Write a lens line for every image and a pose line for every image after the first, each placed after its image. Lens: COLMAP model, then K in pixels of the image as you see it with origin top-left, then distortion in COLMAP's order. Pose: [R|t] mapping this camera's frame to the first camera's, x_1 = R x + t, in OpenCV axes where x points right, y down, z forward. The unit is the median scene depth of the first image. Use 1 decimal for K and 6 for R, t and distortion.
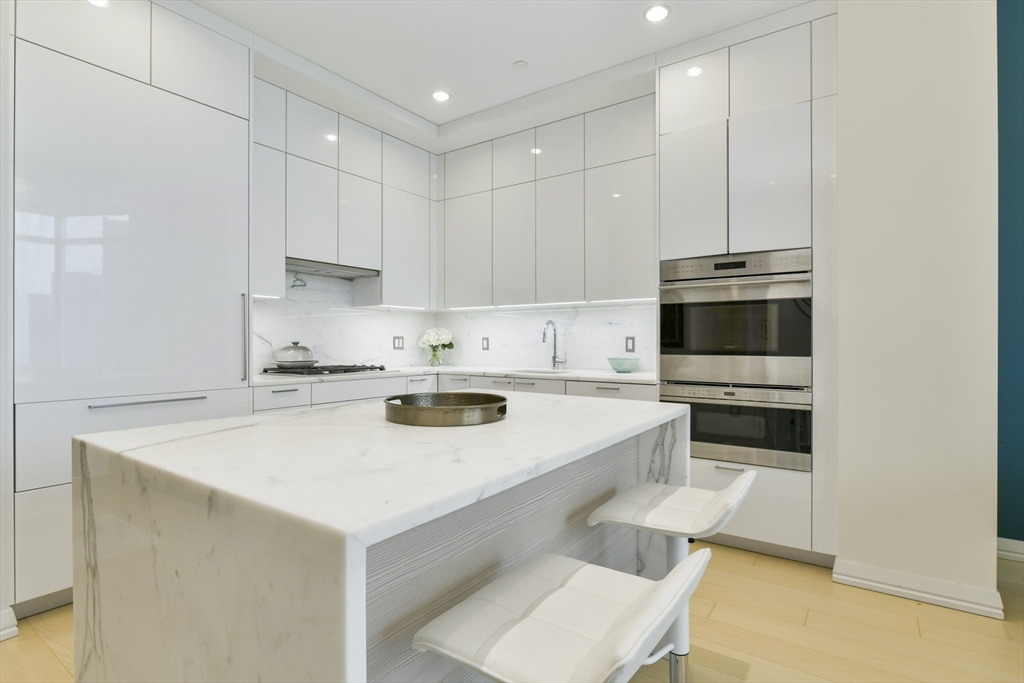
lens RADIAL K [[505.1, 0, 512.0], [0, 505.1, 341.5], [0, 0, 1]] dist [-0.003059, -0.000539]
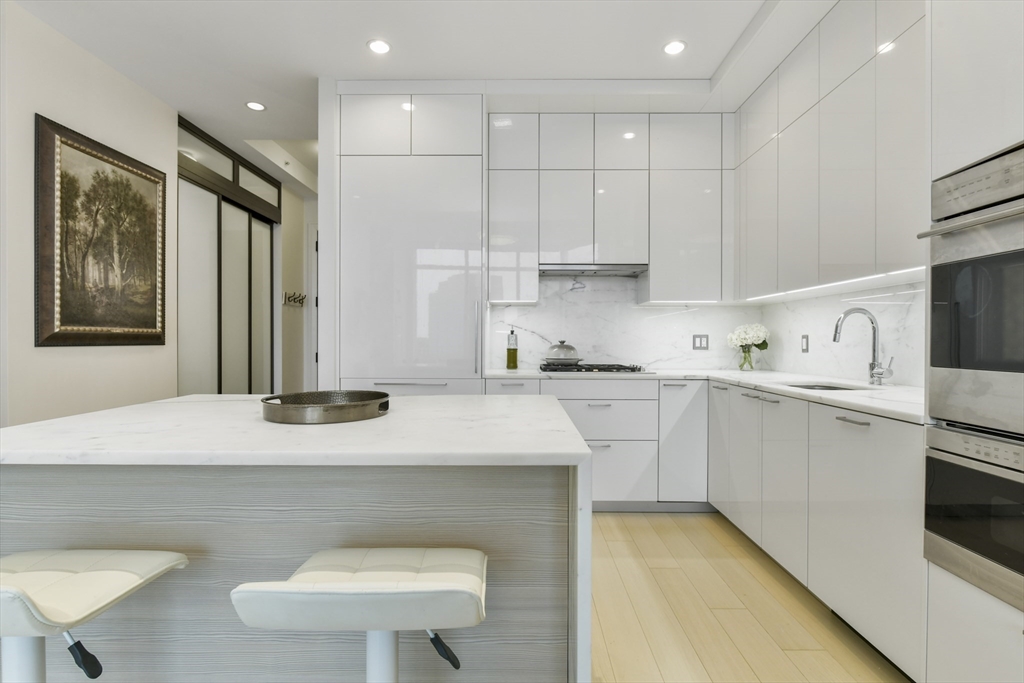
lens RADIAL K [[495.7, 0, 513.6], [0, 495.7, 343.5], [0, 0, 1]] dist [-0.007426, -0.000464]
pose [[0.561244, 0.004809, -0.827636, 0.385683], [-0.000207, 0.999984, 0.005670, 0.000319], [0.827650, -0.003011, 0.561236, 0.313195]]
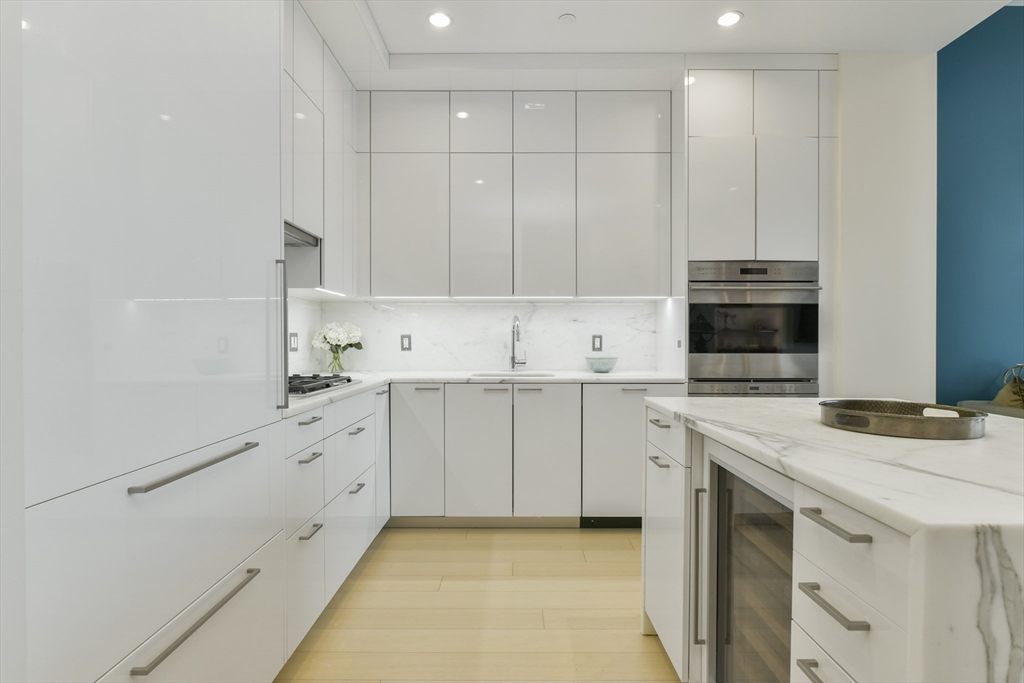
lens RADIAL K [[544.2, 0, 512.0], [0, 544.2, 341.5], [0, 0, 1]] dist [-0.004006, -0.000175]
pose [[0.817999, -0.002783, 0.575213, -0.518909], [-0.000834, 0.999982, 0.006023, -0.003424], [-0.575219, -0.005406, 0.817982, 0.256893]]
